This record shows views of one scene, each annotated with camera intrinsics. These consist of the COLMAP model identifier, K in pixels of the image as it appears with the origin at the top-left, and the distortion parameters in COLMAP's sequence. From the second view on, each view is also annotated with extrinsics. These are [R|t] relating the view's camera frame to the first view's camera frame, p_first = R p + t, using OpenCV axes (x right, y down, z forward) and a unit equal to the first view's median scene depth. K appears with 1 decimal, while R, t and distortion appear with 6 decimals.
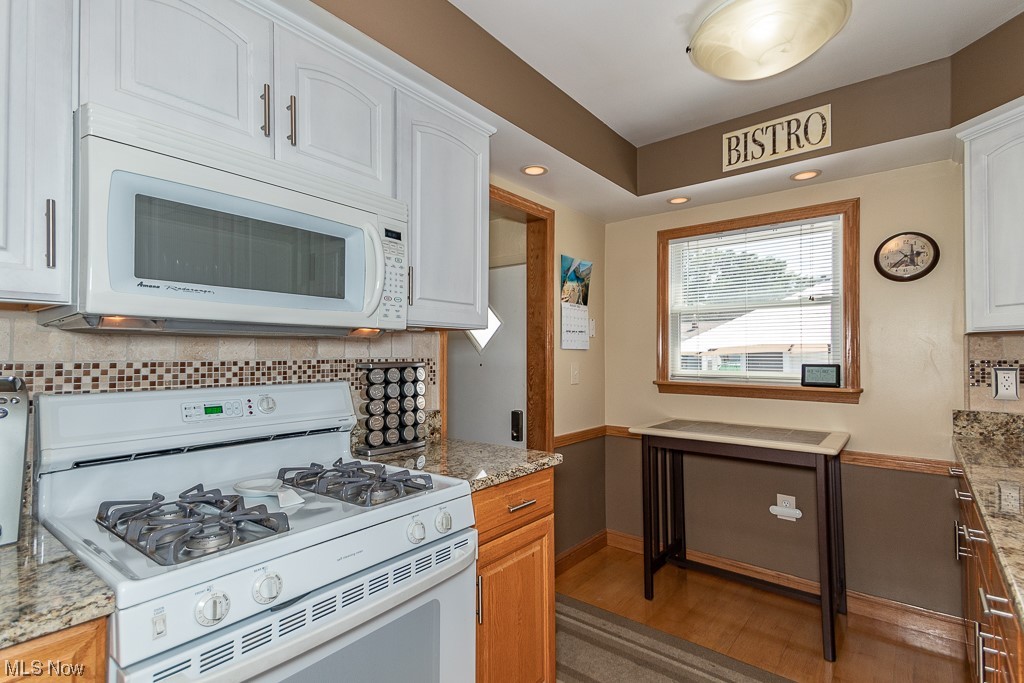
lens RADIAL K [[498.3, 0, 508.8], [0, 498.3, 345.6], [0, 0, 1]] dist [0.052375, -0.000230]
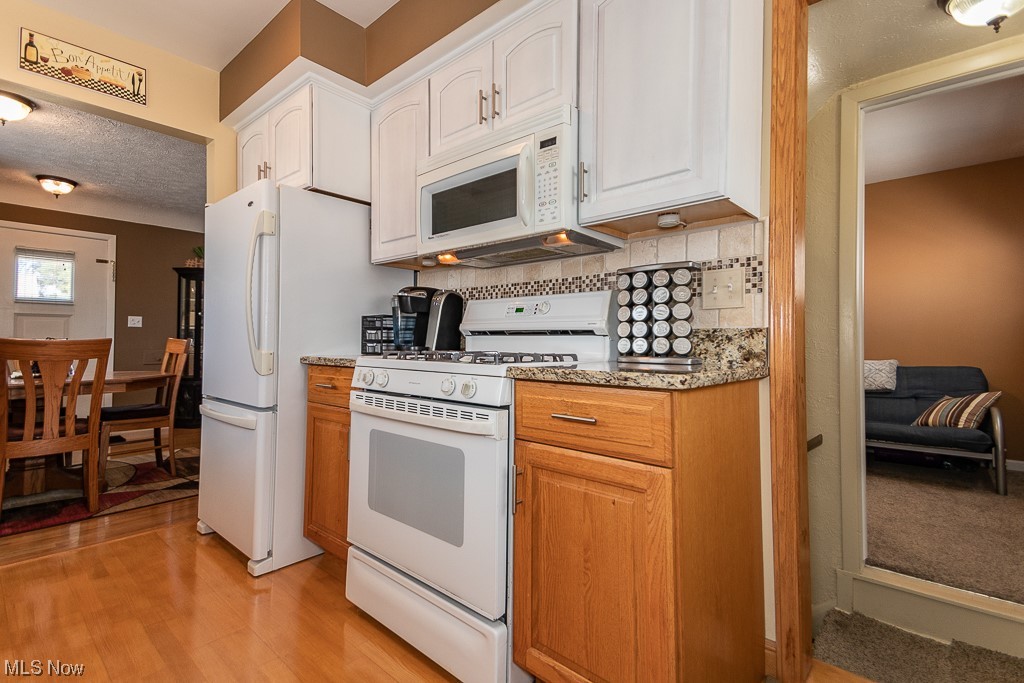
lens RADIAL K [[479.1, 0, 513.7], [0, 479.1, 337.4], [0, 0, 1]] dist [0.046476, -0.000271]
pose [[-0.065025, -0.008899, -0.997844, 0.777837], [0.012514, 0.999874, -0.009732, 0.198576], [0.997805, -0.013120, -0.064905, 0.953888]]
